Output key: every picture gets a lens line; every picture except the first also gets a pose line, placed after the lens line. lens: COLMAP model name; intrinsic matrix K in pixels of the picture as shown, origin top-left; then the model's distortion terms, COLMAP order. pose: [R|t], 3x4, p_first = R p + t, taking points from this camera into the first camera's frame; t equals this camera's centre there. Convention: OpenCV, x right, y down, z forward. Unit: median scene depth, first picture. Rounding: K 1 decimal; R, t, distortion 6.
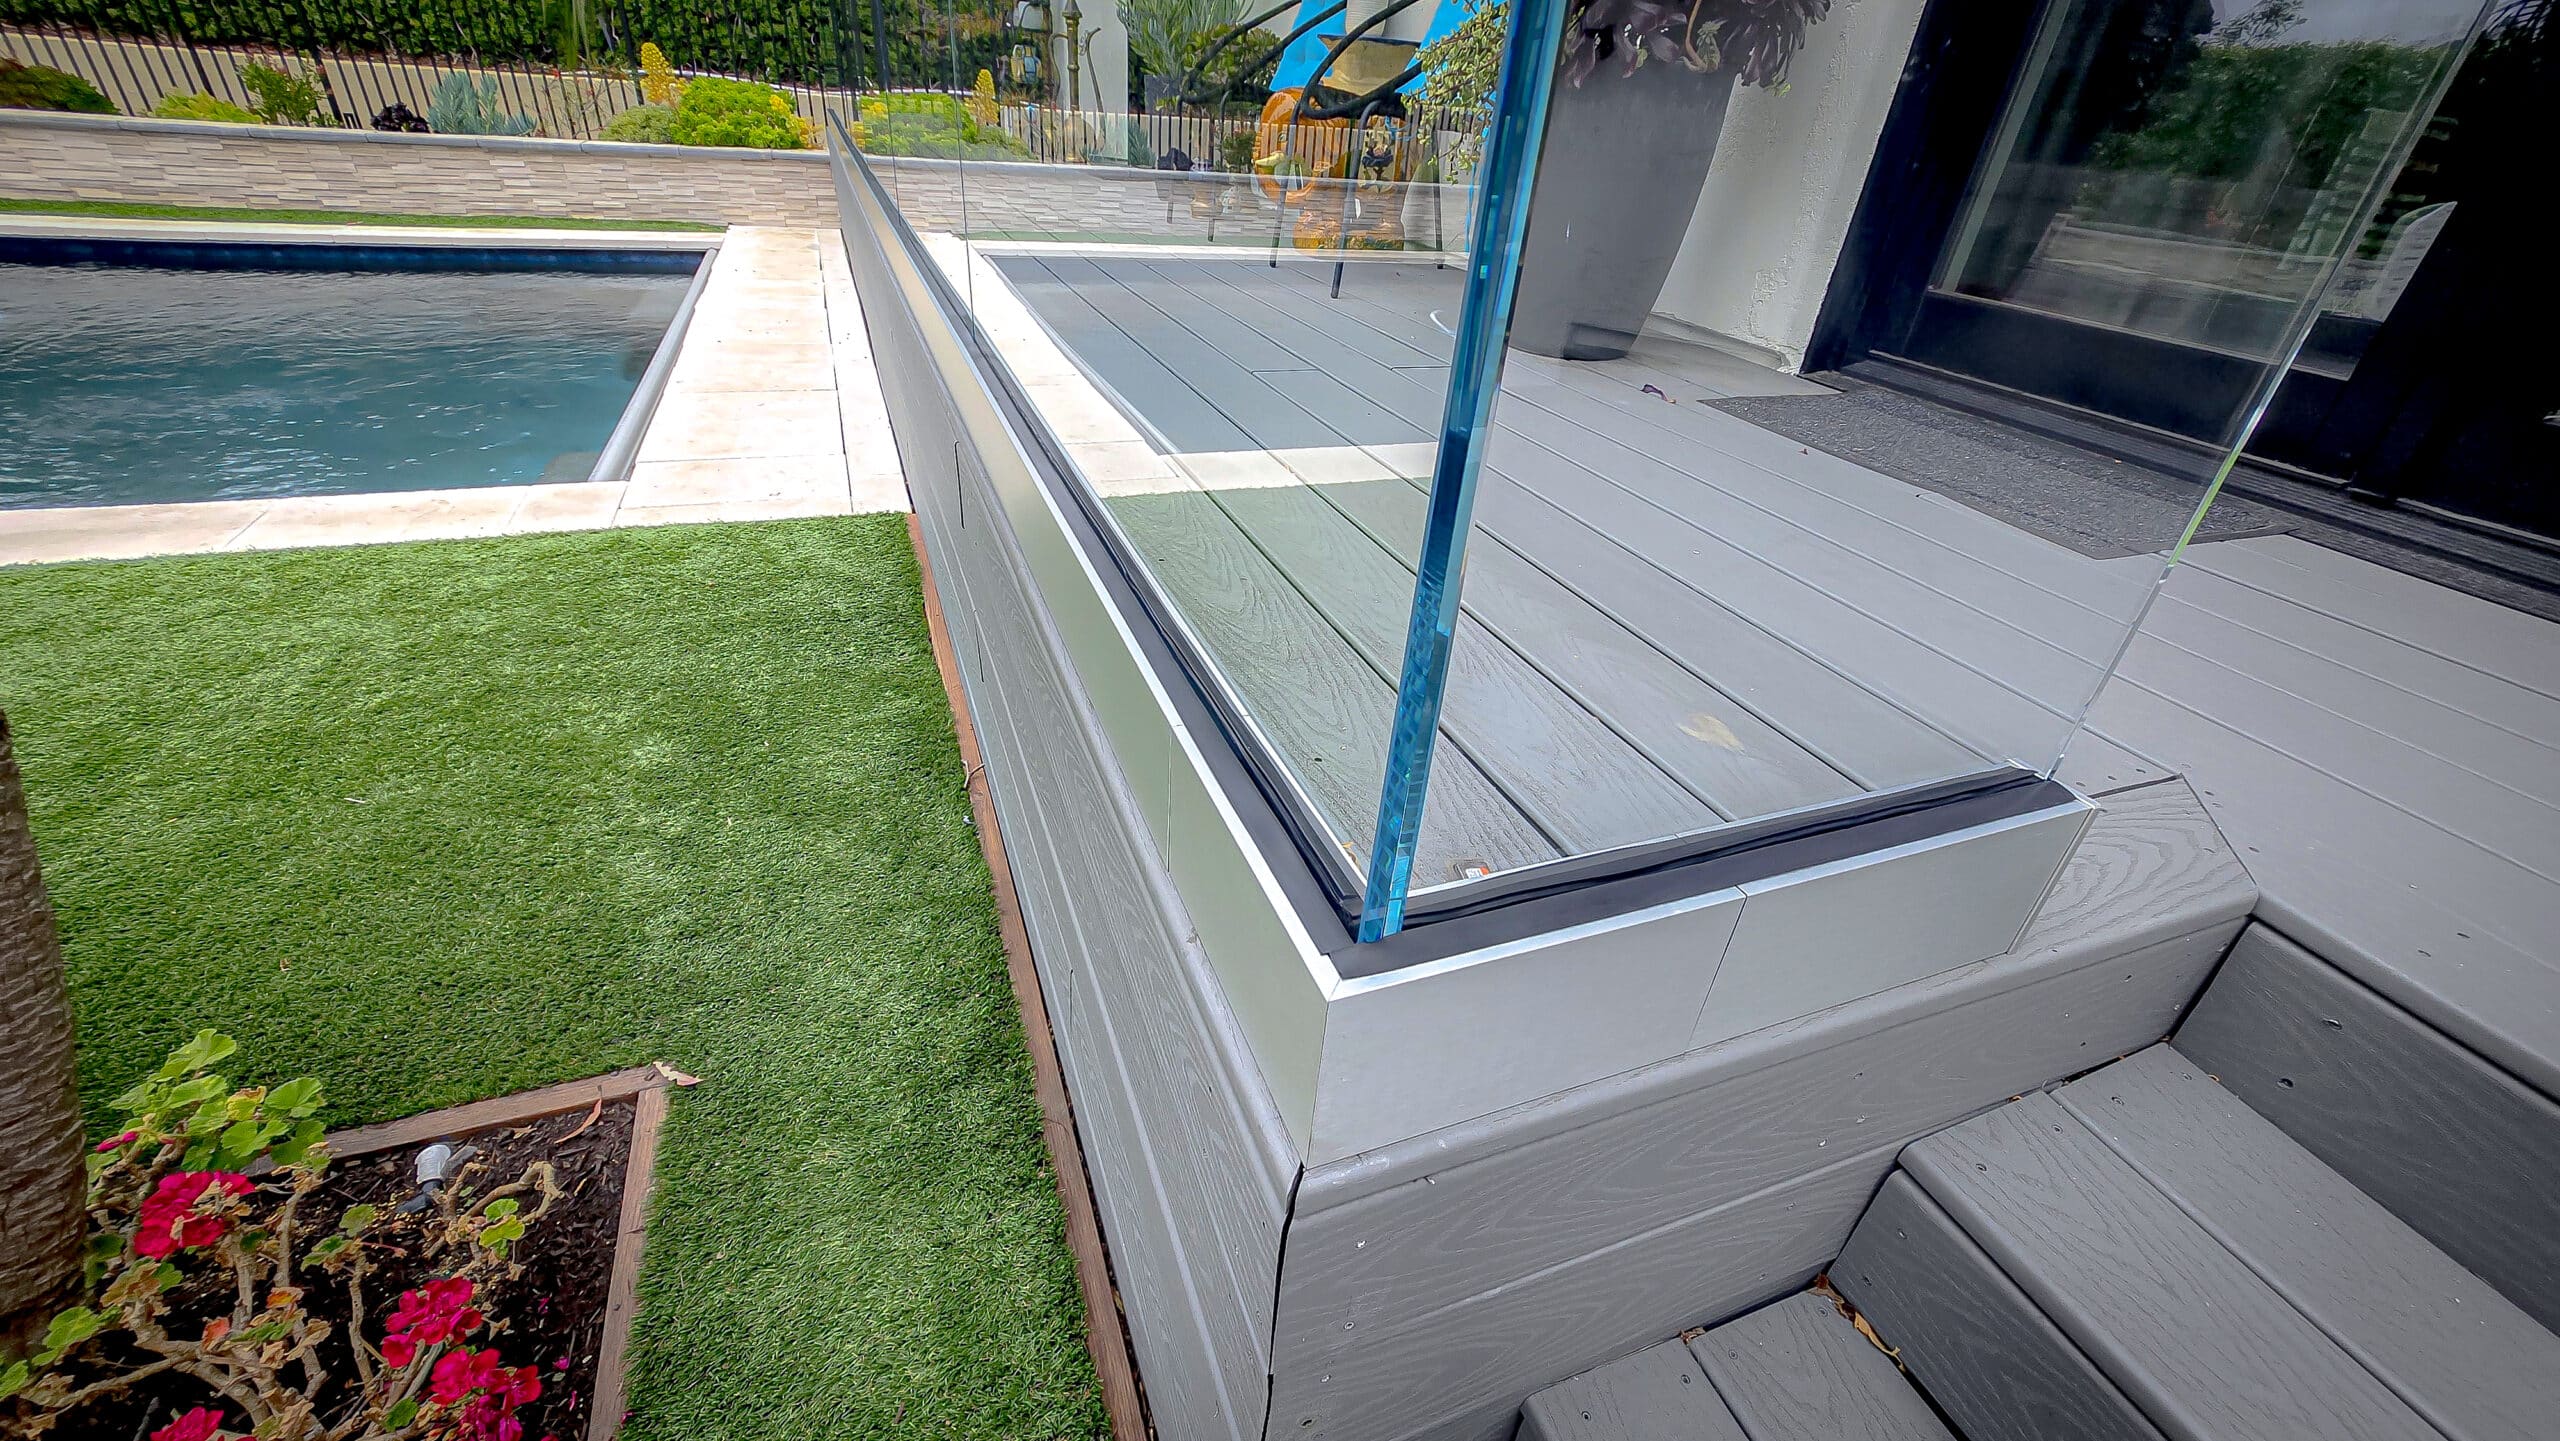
lens RADIAL K [[1007.5, 0, 1253.7], [0, 1007.5, 721.5], [0, 0, 1]] dist [0.001308, 0.000012]
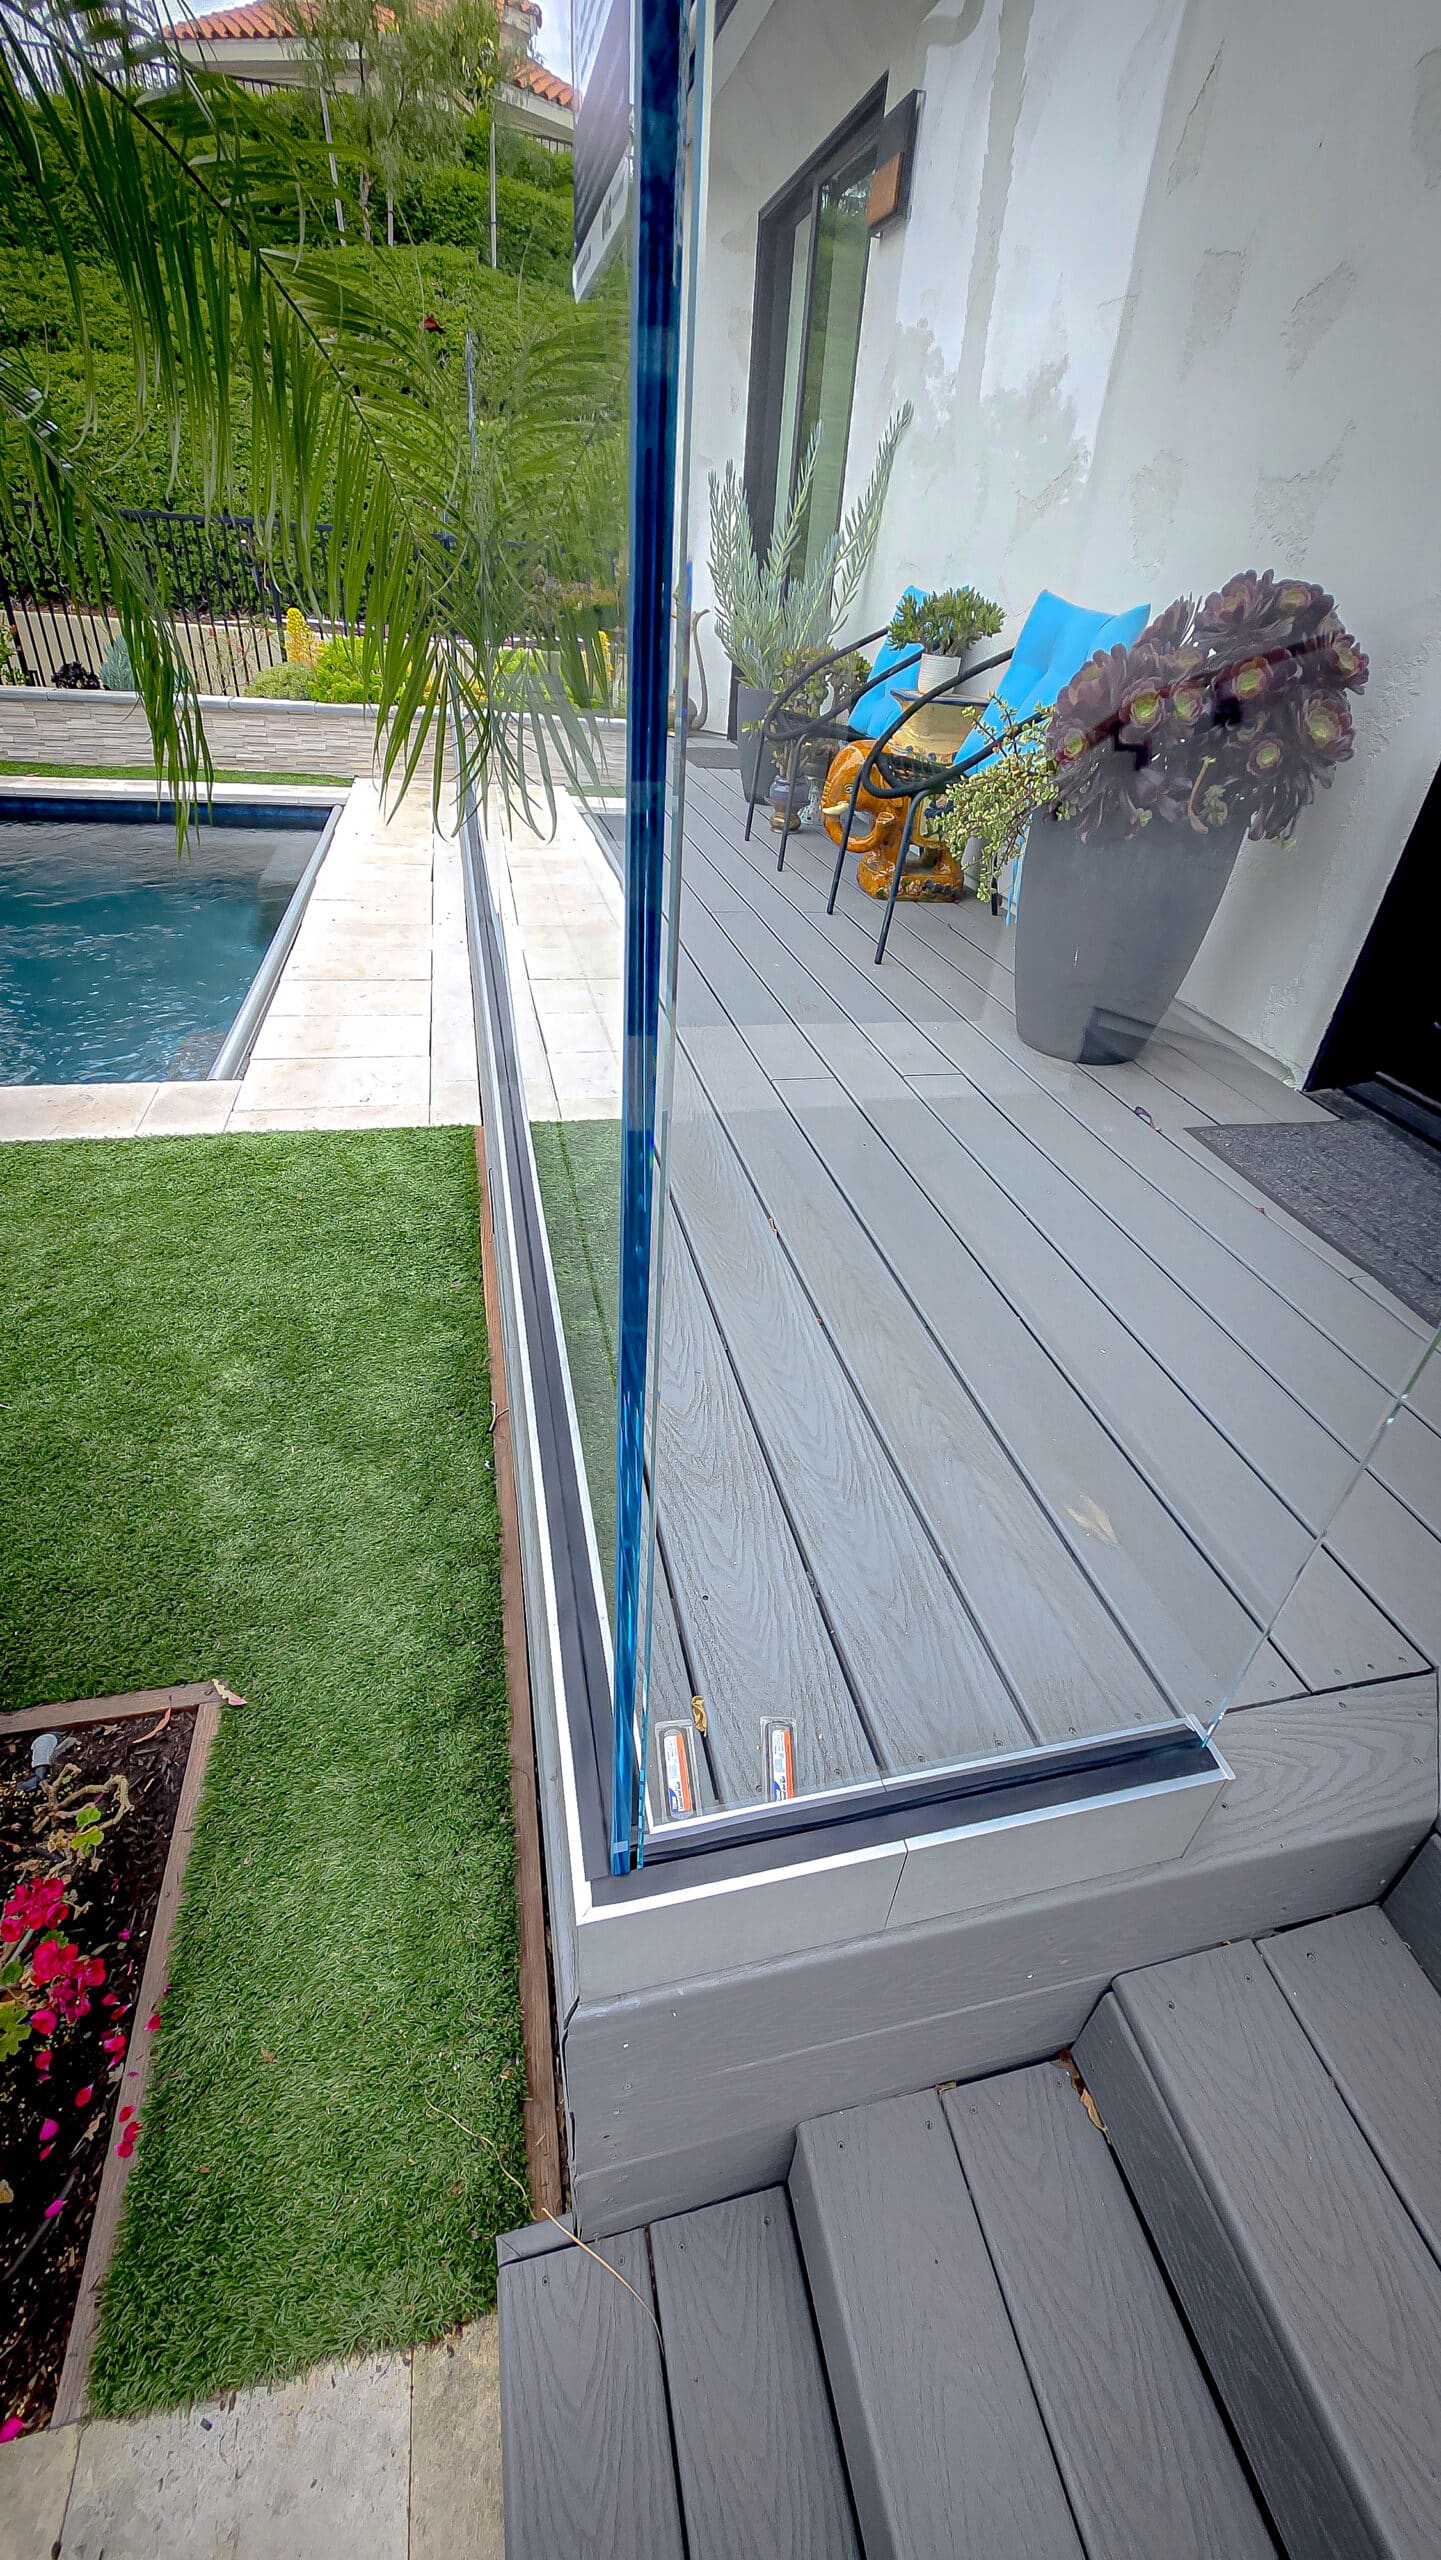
lens RADIAL K [[1007.5, 0, 728.8], [0, 1007.5, 1253.6], [0, 0, 1]] dist [0.001308, 0.000012]
pose [[0.991655, 0.075595, -0.104427, 0.084717], [-0.073521, 0.997015, 0.023573, -0.175172], [0.105897, -0.015698, 0.994253, -0.107695]]
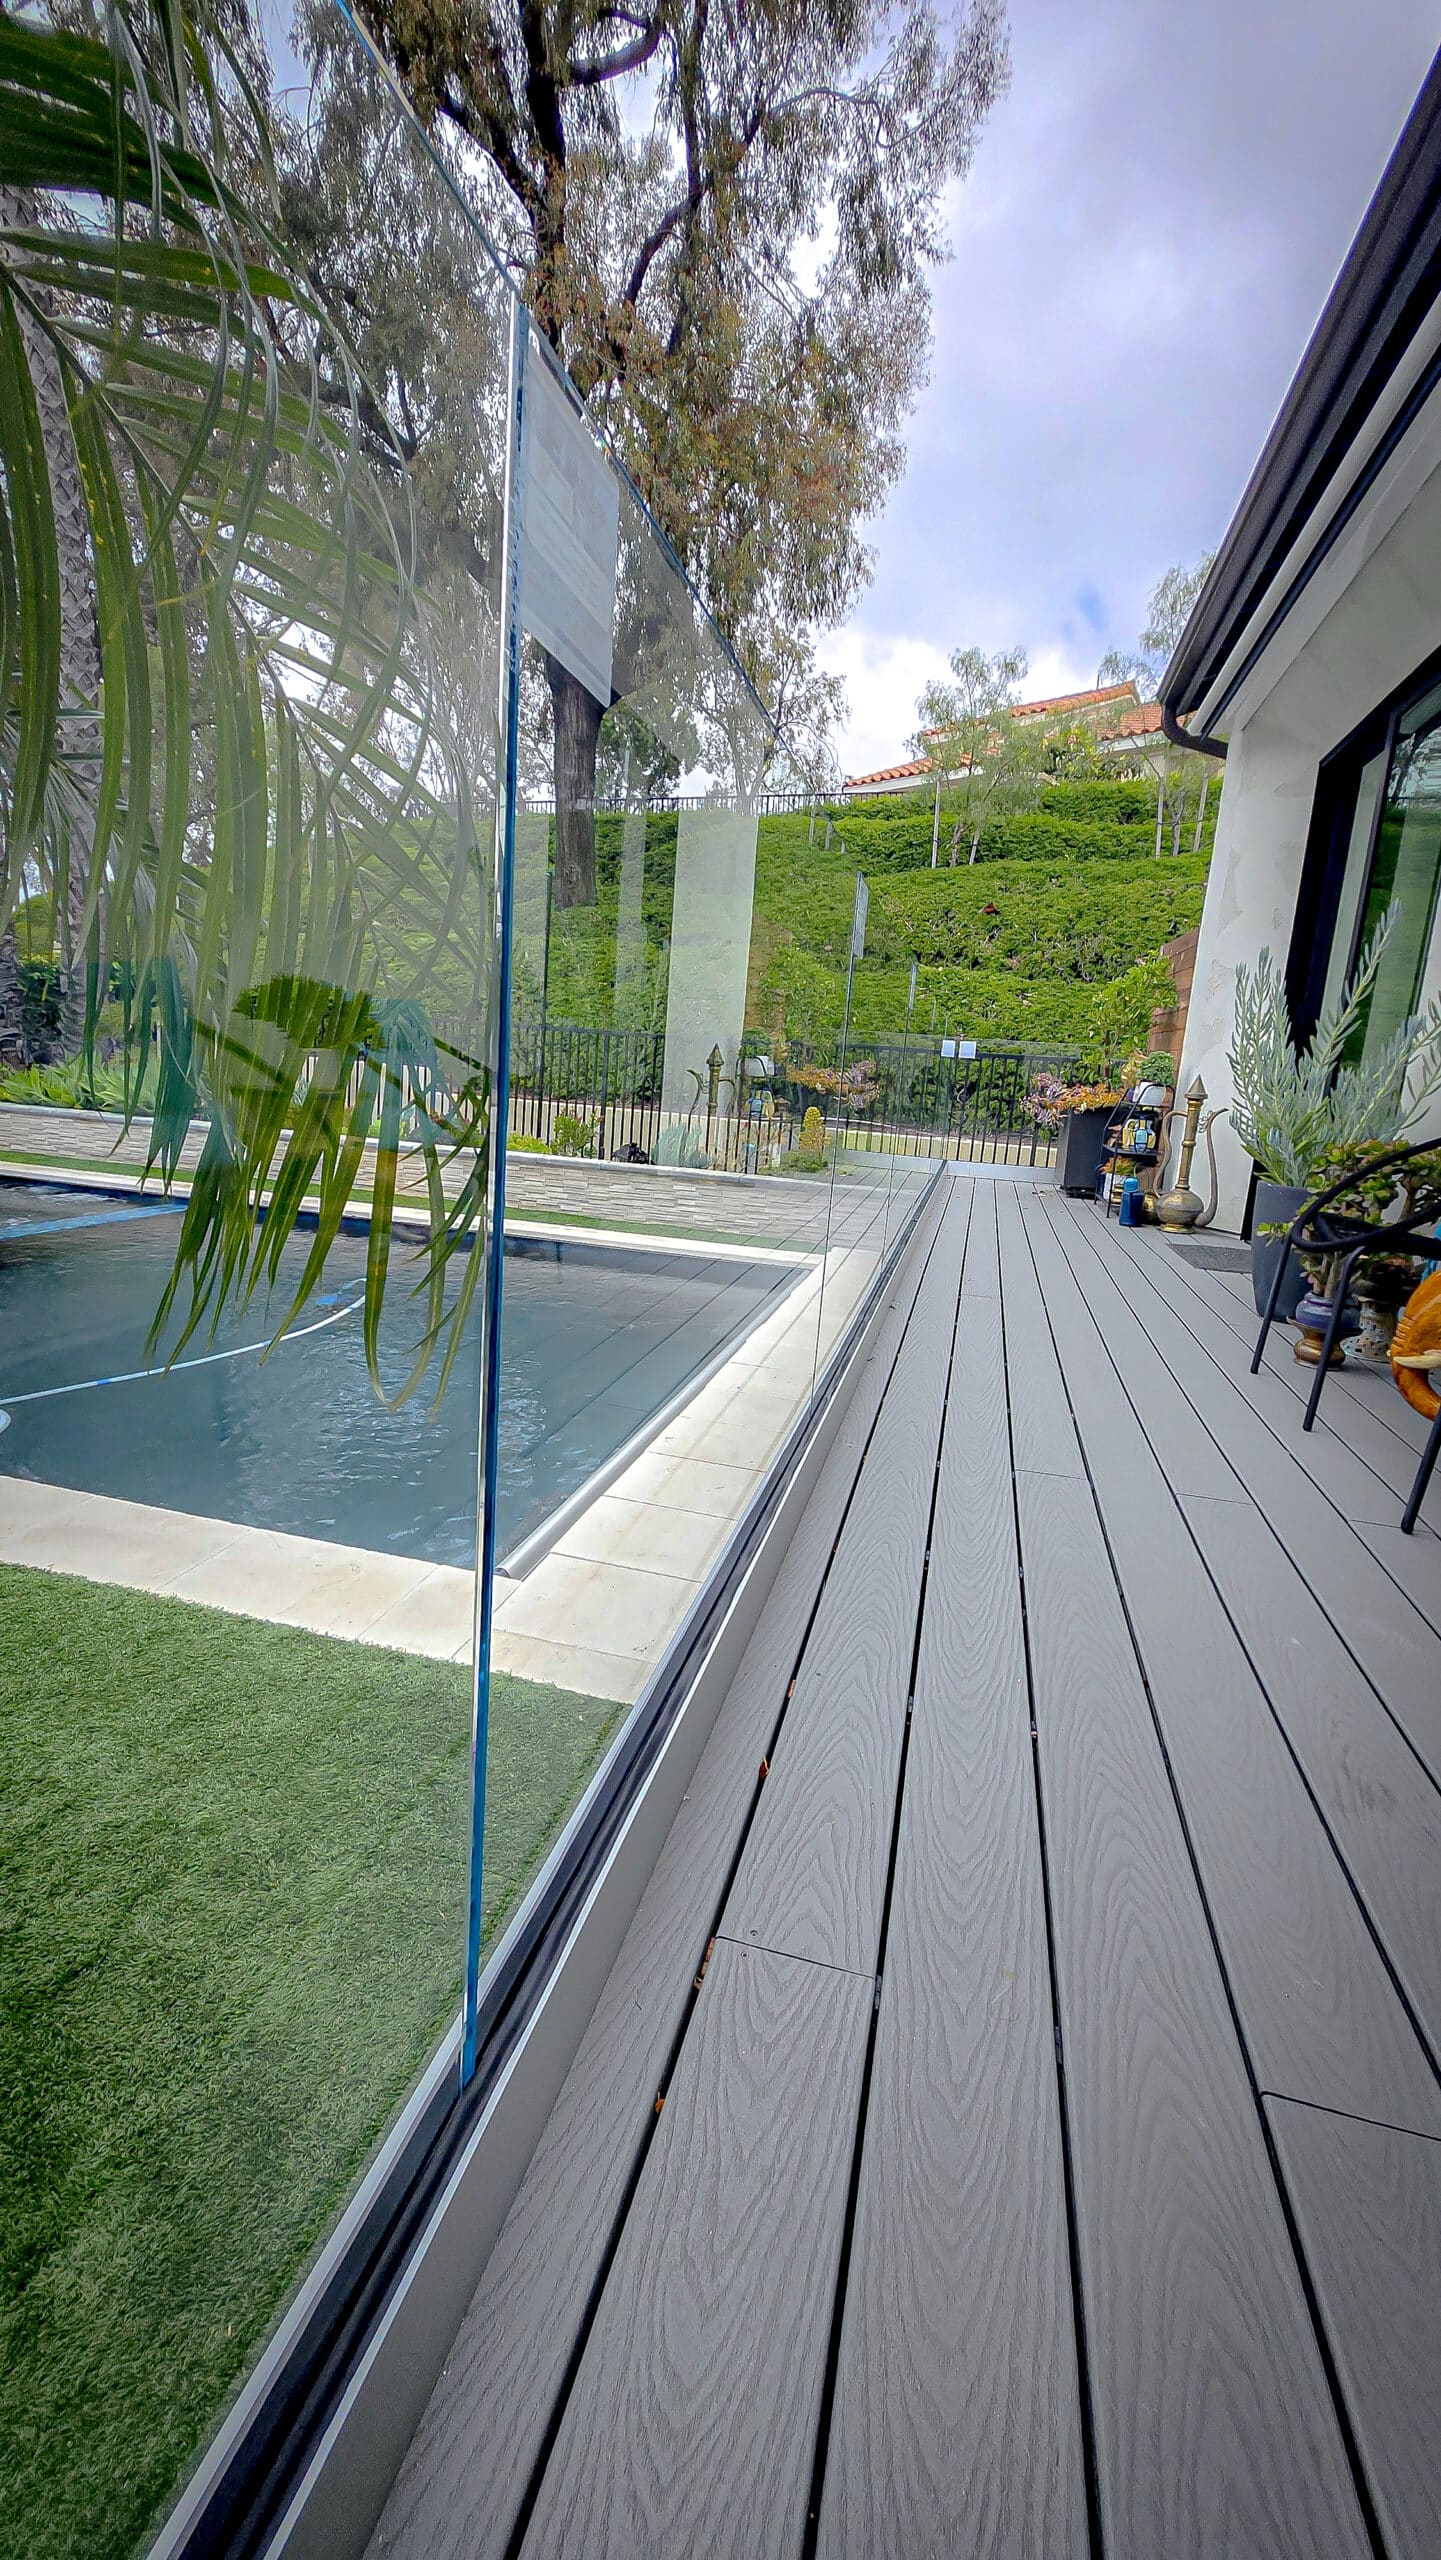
lens RADIAL K [[1007.5, 0, 725.1], [0, 1007.5, 1254.3], [0, 0, 1]] dist [0.001308, 0.000012]
pose [[0.818769, 0.098000, -0.565697, 0.019730], [-0.318084, 0.897708, -0.304865, -0.447726], [0.477954, 0.429553, 0.766188, 0.422858]]
